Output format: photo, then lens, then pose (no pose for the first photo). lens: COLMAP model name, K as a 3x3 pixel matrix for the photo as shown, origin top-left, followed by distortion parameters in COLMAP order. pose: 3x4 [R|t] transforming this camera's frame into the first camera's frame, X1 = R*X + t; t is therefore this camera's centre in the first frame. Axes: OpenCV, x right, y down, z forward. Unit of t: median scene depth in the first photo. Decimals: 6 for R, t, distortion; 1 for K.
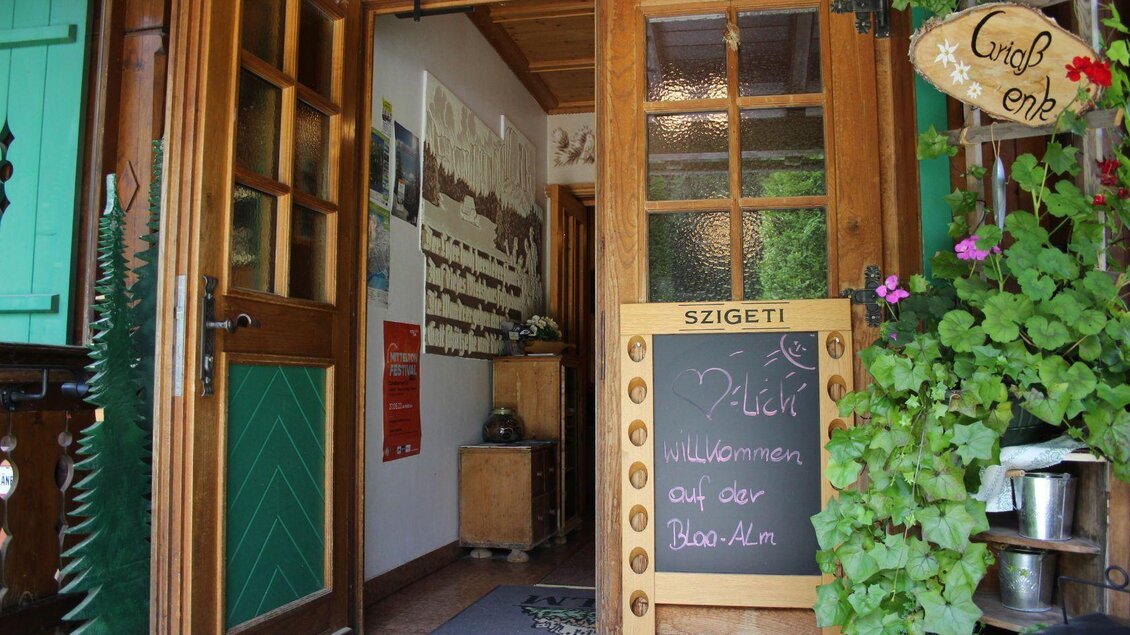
lens RADIAL K [[949.6, 0, 559.7], [0, 949.6, 305.3], [0, 0, 1]] dist [-0.159225, 0.149231]
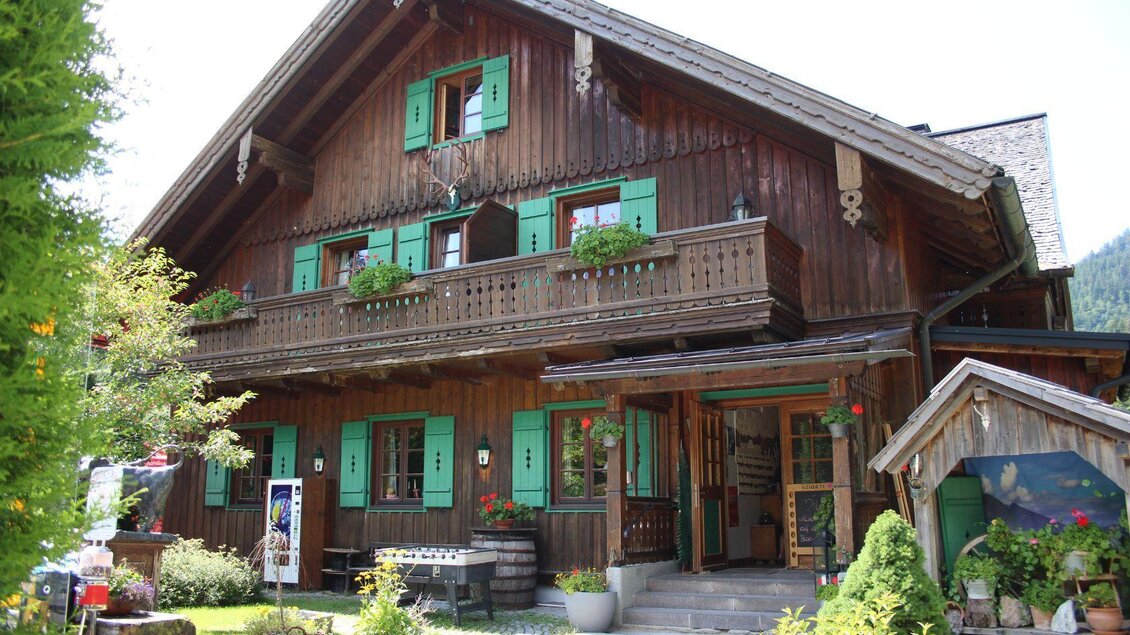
lens RADIAL K [[949.6, 0, 559.7], [0, 949.6, 305.3], [0, 0, 1]] dist [-0.159225, 0.149231]
pose [[0.954981, -0.066943, -0.289016, 0.234972], [0.028995, 0.990606, -0.133638, -0.174593], [0.295247, 0.119242, 0.947951, -2.226424]]
